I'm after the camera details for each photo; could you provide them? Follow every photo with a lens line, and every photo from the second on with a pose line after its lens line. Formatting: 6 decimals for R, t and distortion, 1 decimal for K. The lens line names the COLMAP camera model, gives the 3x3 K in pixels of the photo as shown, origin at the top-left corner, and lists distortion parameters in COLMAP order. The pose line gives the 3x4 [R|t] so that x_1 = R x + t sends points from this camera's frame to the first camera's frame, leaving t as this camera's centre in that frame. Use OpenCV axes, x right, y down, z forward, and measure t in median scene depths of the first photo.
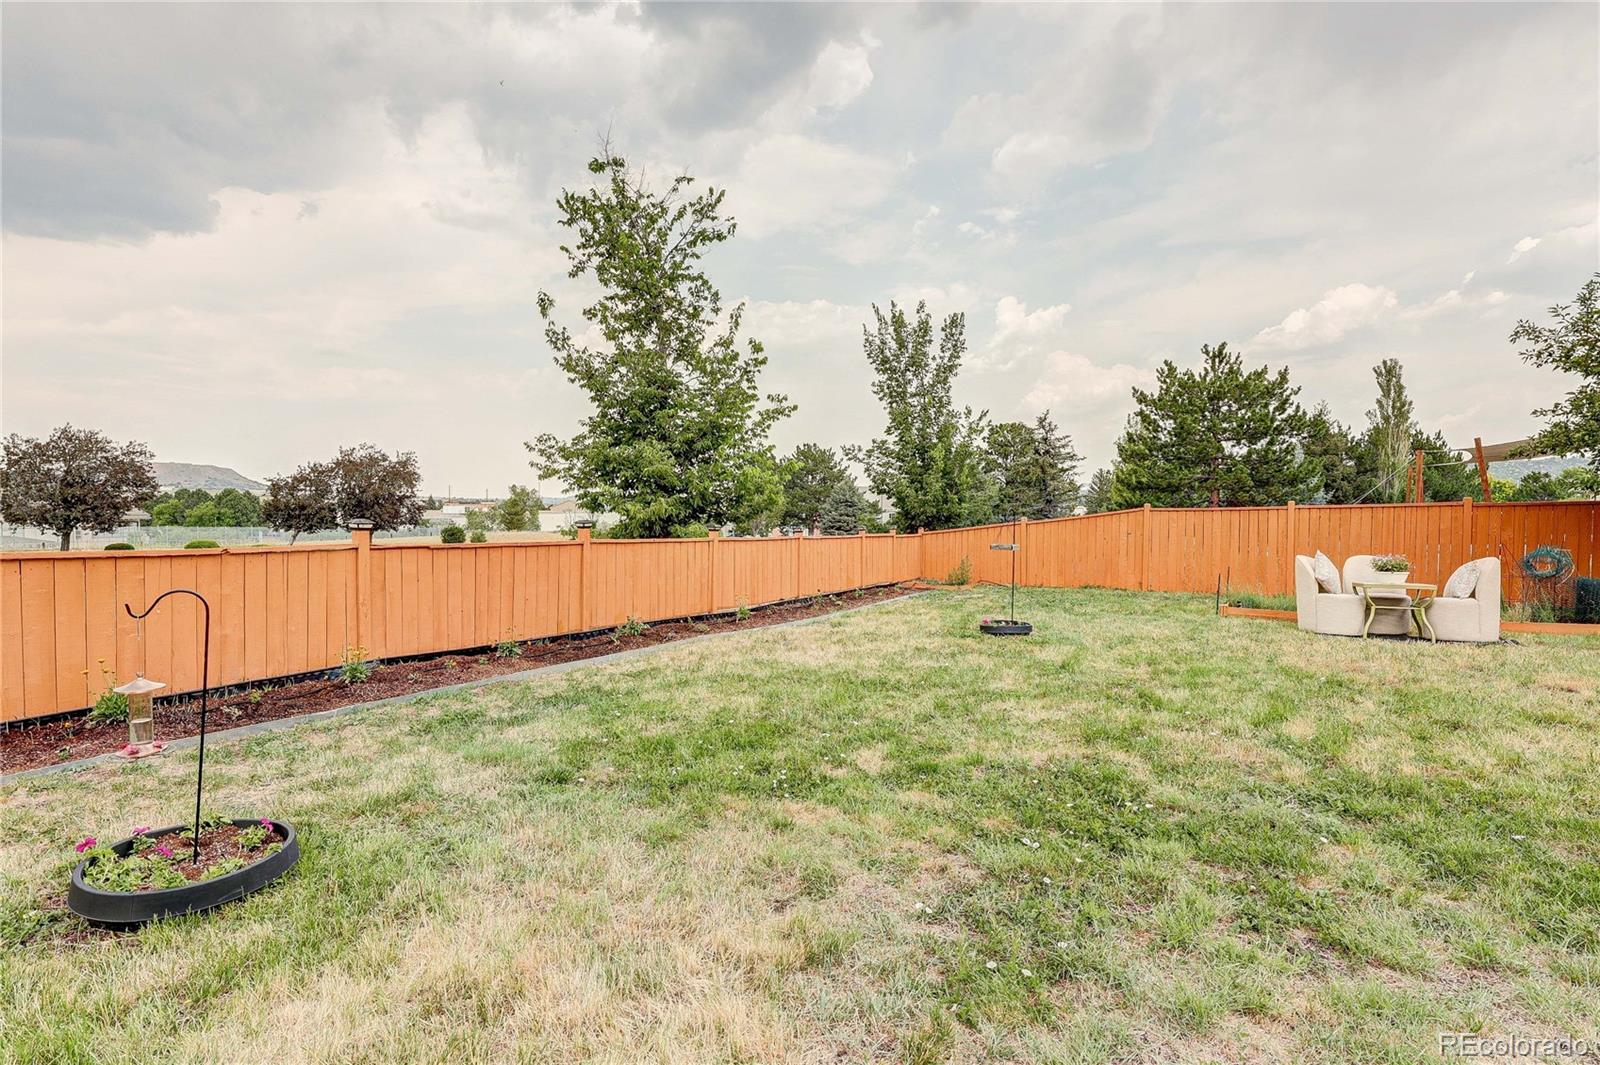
lens RADIAL K [[775.9, 0, 806.4], [0, 775.9, 519.2], [0, 0, 1]] dist [0.000887, 0.000538]
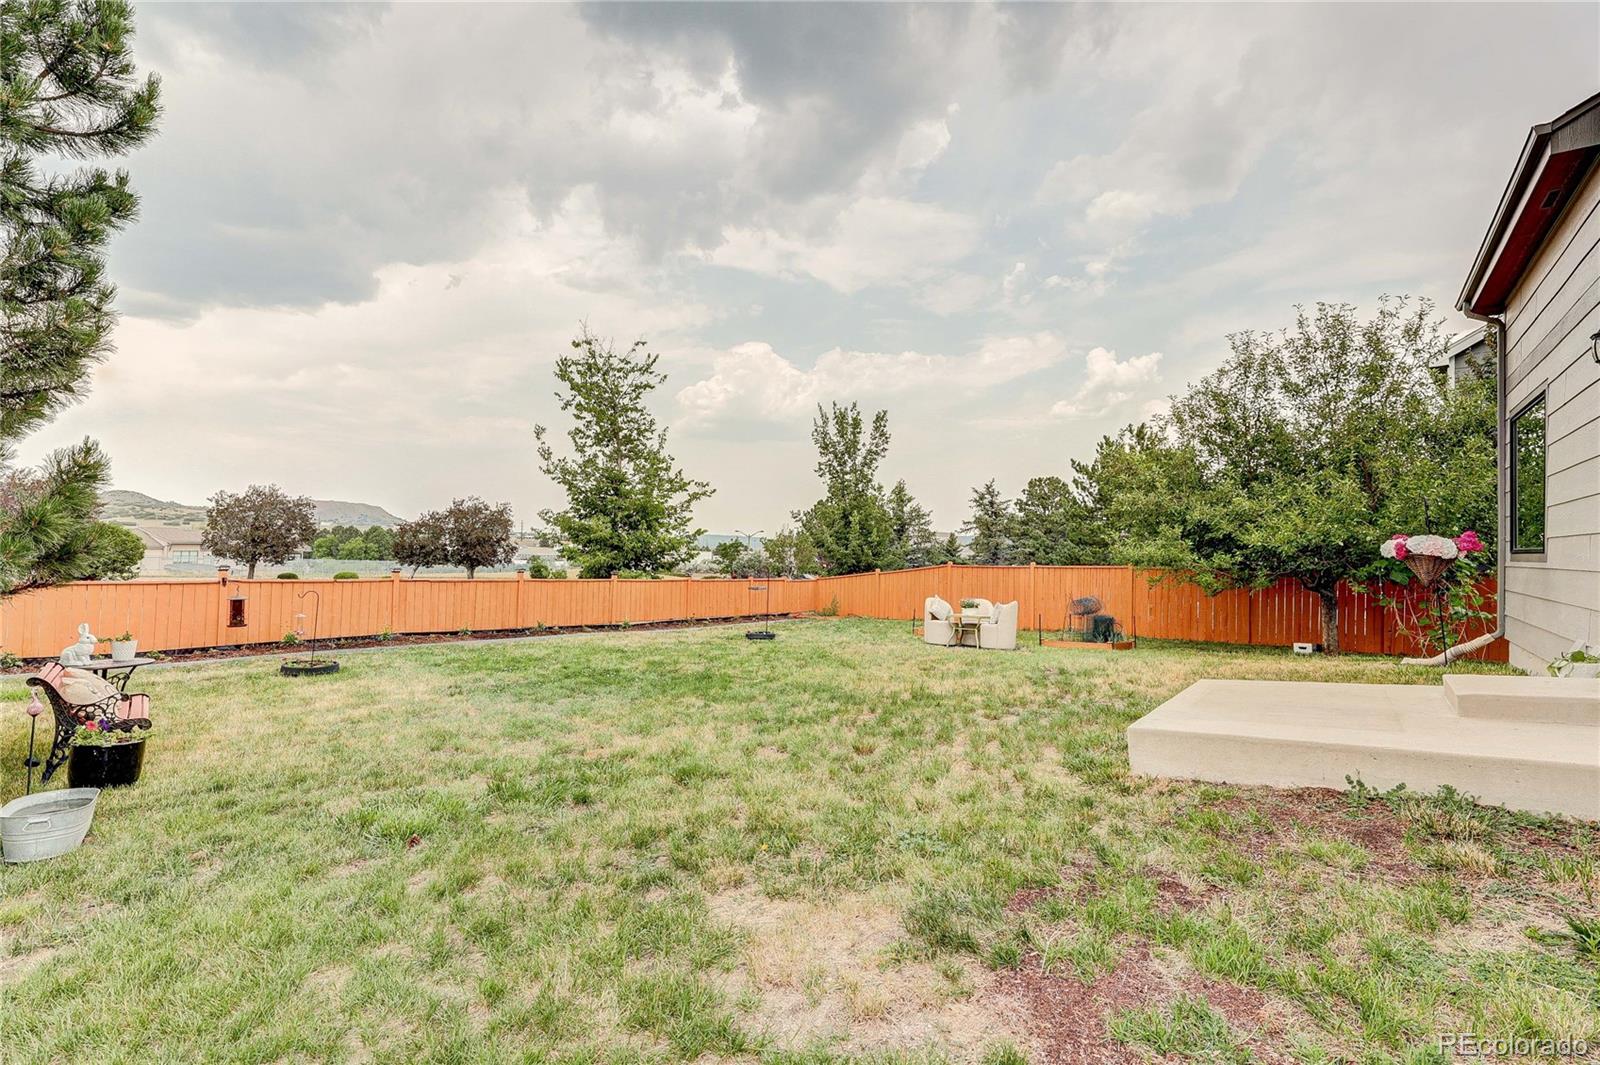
lens RADIAL K [[747.3, 0, 802.6], [0, 747.3, 526.8], [0, 0, 1]] dist [0.001205, 0.000008]
pose [[0.992566, 0.013280, -0.120980, 0.166781], [-0.018781, 0.998835, -0.044443, -0.009131], [0.120249, 0.046385, 0.991660, -0.195372]]
